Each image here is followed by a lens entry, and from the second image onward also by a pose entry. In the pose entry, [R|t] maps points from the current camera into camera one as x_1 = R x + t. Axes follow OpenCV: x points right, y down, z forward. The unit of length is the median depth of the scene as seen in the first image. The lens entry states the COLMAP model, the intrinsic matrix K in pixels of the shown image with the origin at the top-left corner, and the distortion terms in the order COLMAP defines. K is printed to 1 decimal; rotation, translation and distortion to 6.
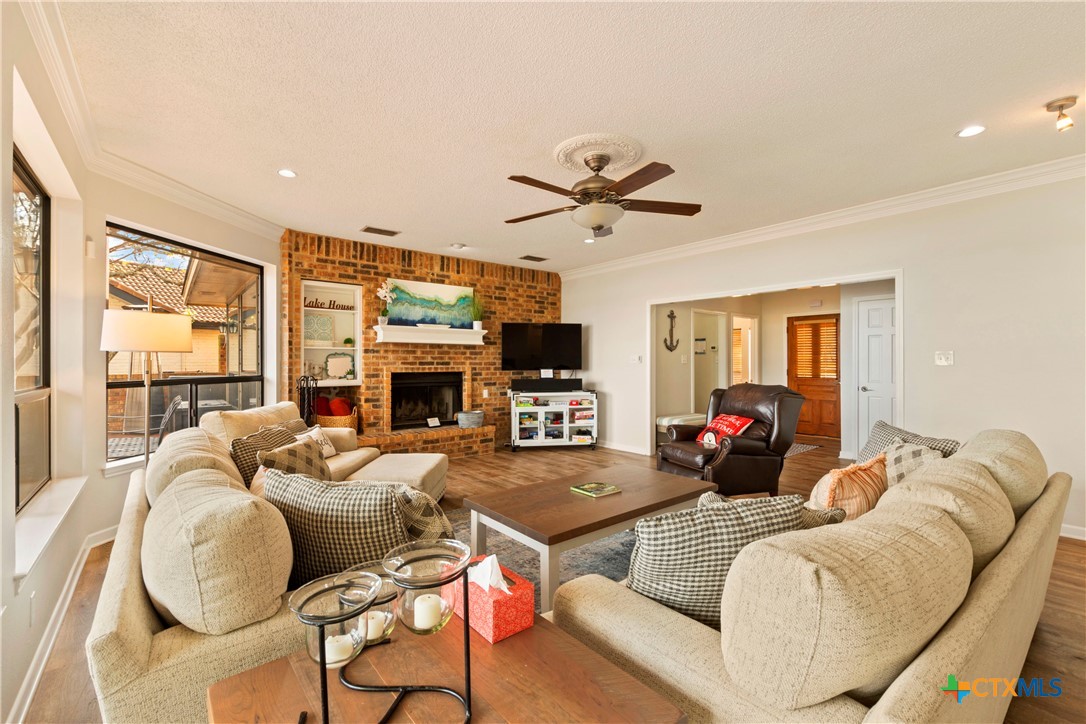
lens RADIAL K [[469.7, 0, 543.9], [0, 469.7, 361.6], [0, 0, 1]] dist [0.000438, 0.000172]
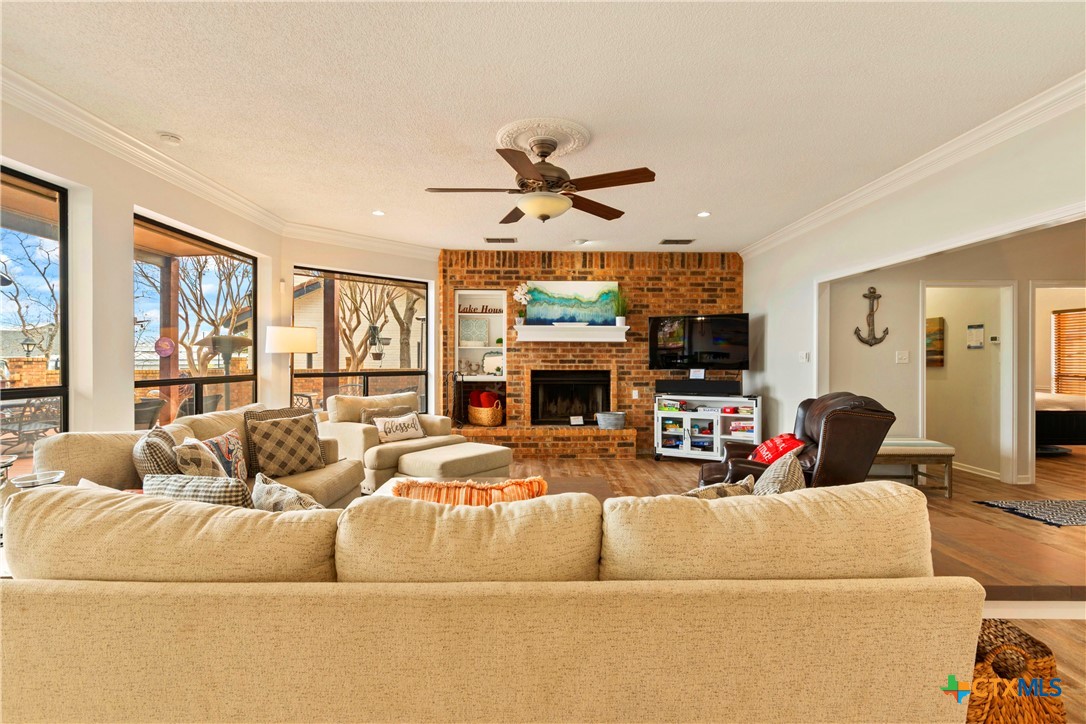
lens RADIAL K [[515.3, 0, 539.5], [0, 515.3, 361.8], [0, 0, 1]] dist [-0.017988, -0.000049]
pose [[0.786068, 0.004005, -0.618127, 0.379980], [-0.001892, 0.999990, 0.004074, 0.000091], [0.618137, -0.002033, 0.786067, 0.093843]]
